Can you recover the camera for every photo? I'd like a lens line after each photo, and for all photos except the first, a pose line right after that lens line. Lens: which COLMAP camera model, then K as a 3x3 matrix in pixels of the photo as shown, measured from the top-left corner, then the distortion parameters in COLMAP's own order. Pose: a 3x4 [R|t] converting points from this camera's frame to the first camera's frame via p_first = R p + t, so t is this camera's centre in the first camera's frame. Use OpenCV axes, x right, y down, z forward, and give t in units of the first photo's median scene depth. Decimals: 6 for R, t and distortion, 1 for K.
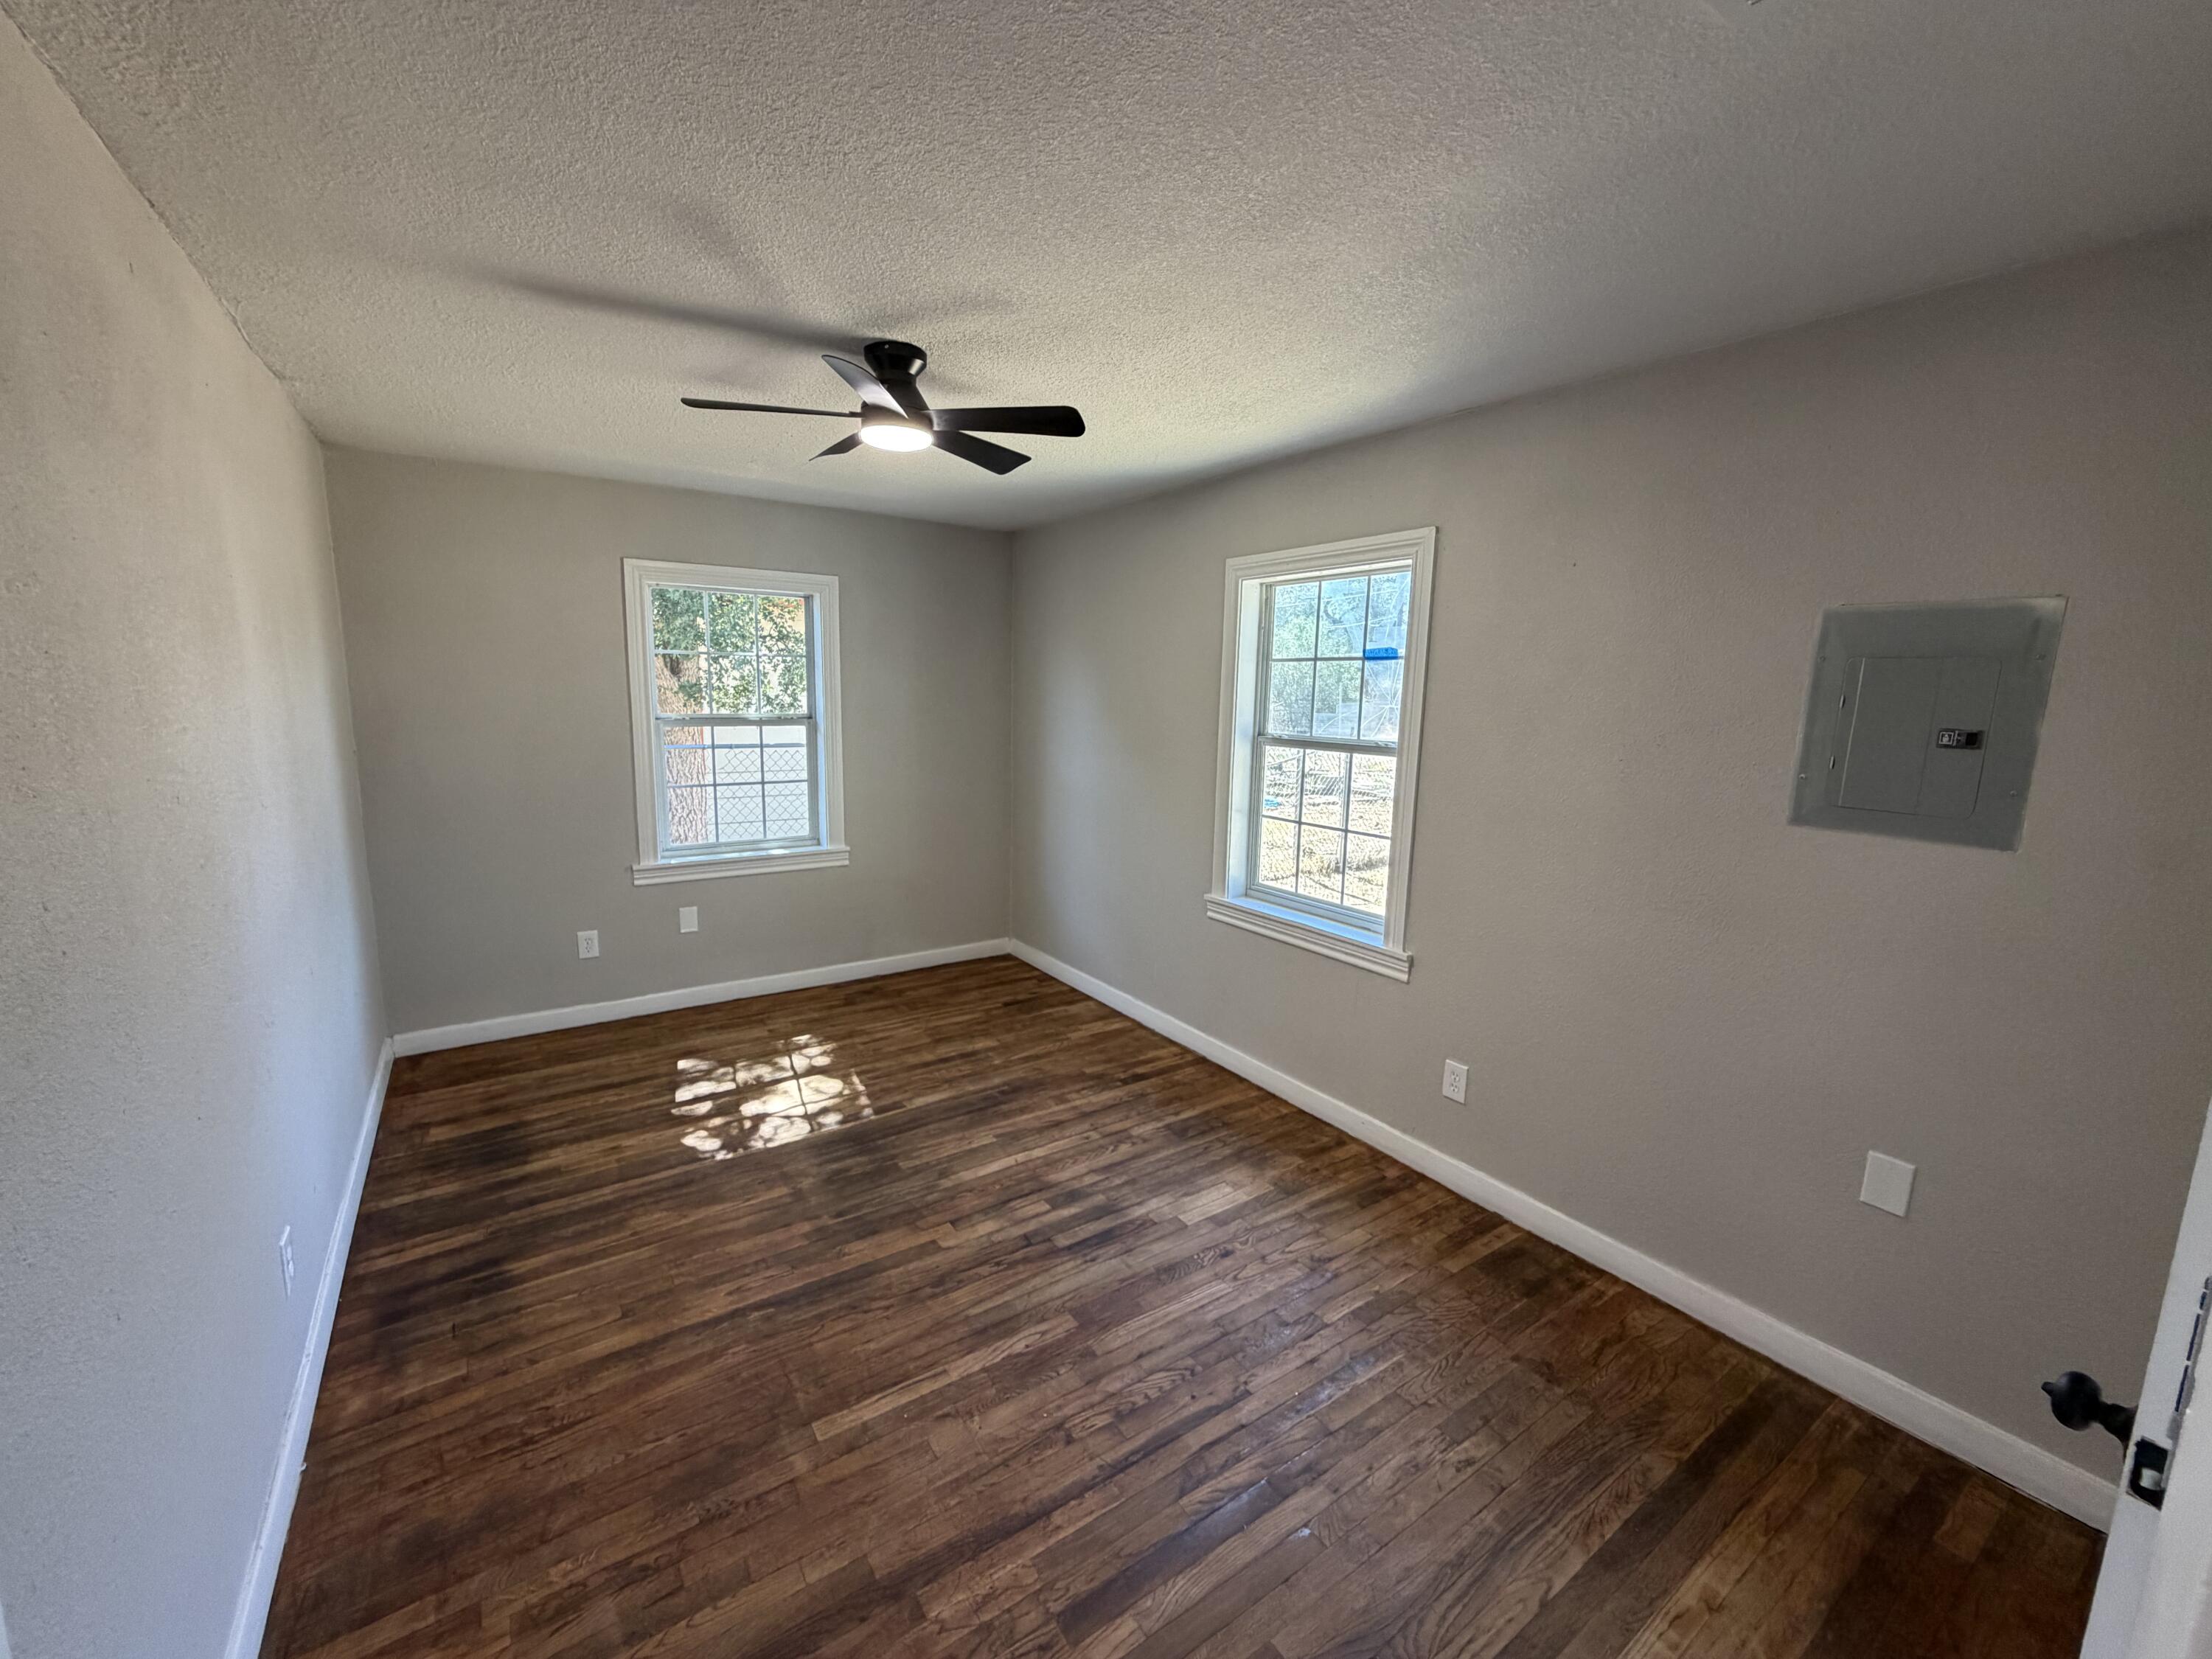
lens RADIAL K [[880.1, 0, 1095.6], [0, 880.1, 829.8], [0, 0, 1]] dist [-0.001349, -0.000038]
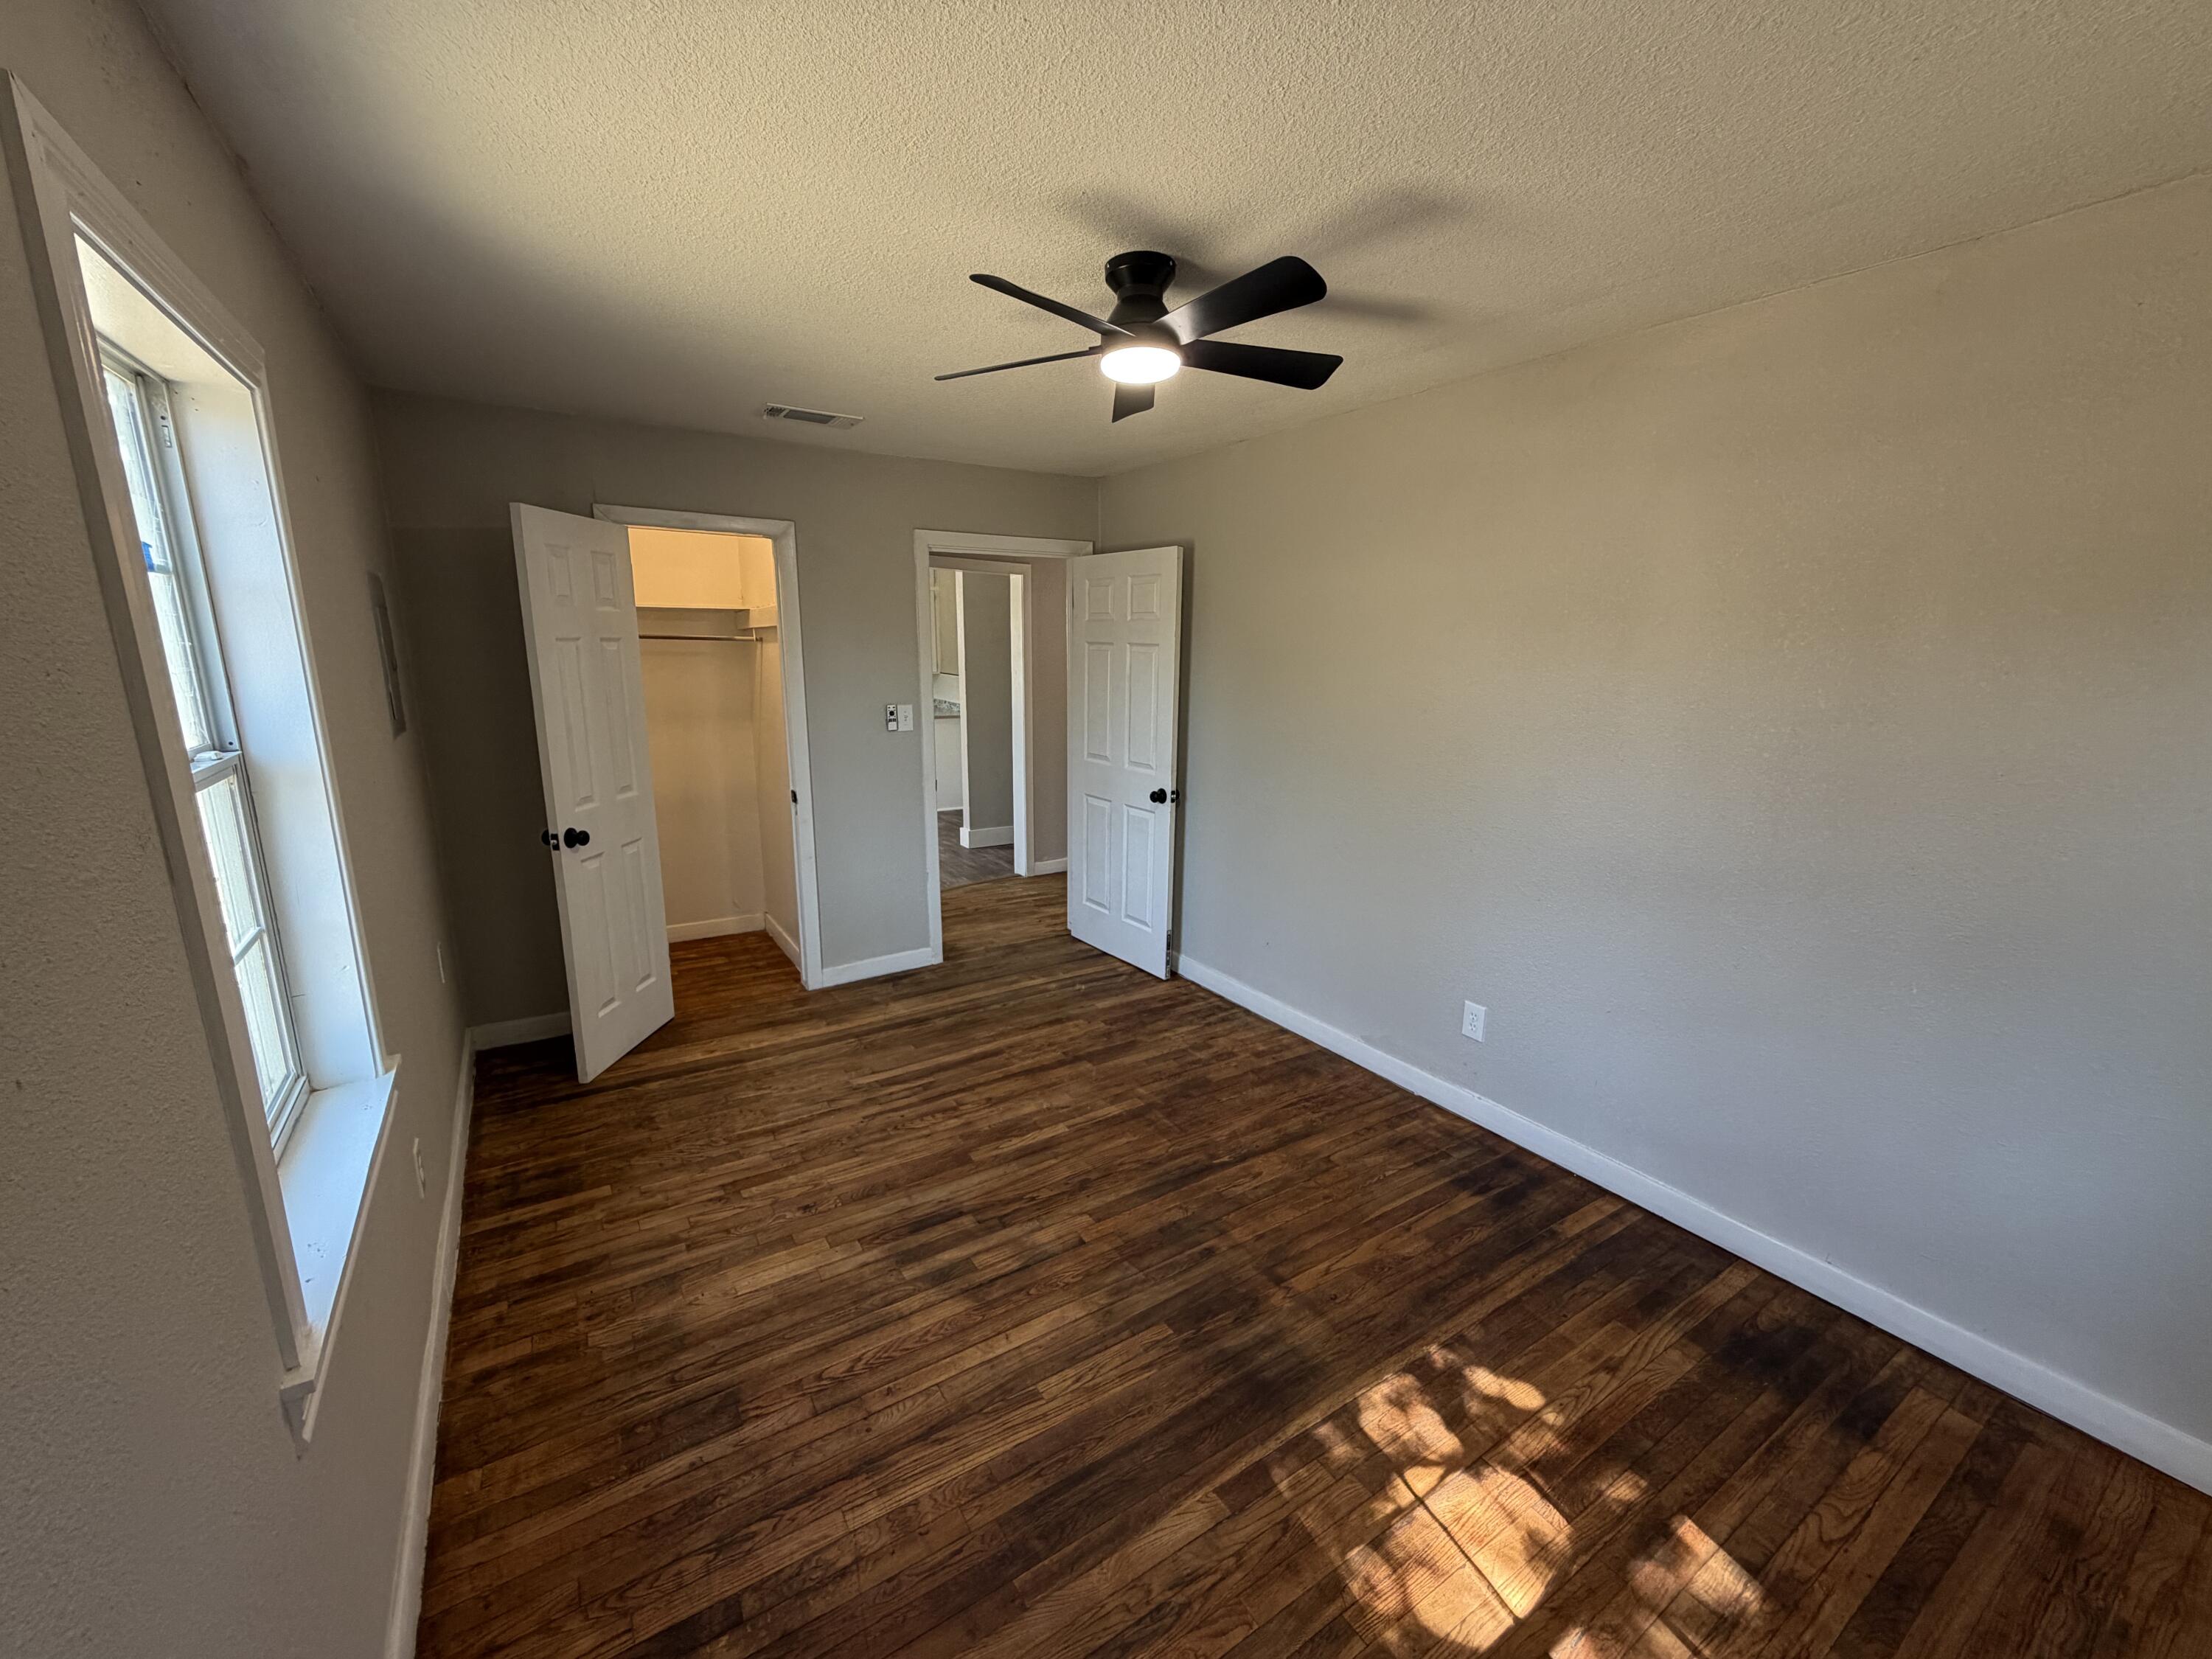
lens RADIAL K [[880.1, 0, 1095.6], [0, 880.1, 829.8], [0, 0, 1]] dist [-0.001349, -0.000038]
pose [[-0.999138, -0.032733, 0.025532, -0.183334], [-0.021084, 0.929937, 0.367113, -0.283290], [-0.035760, 0.366258, -0.929826, 1.673296]]
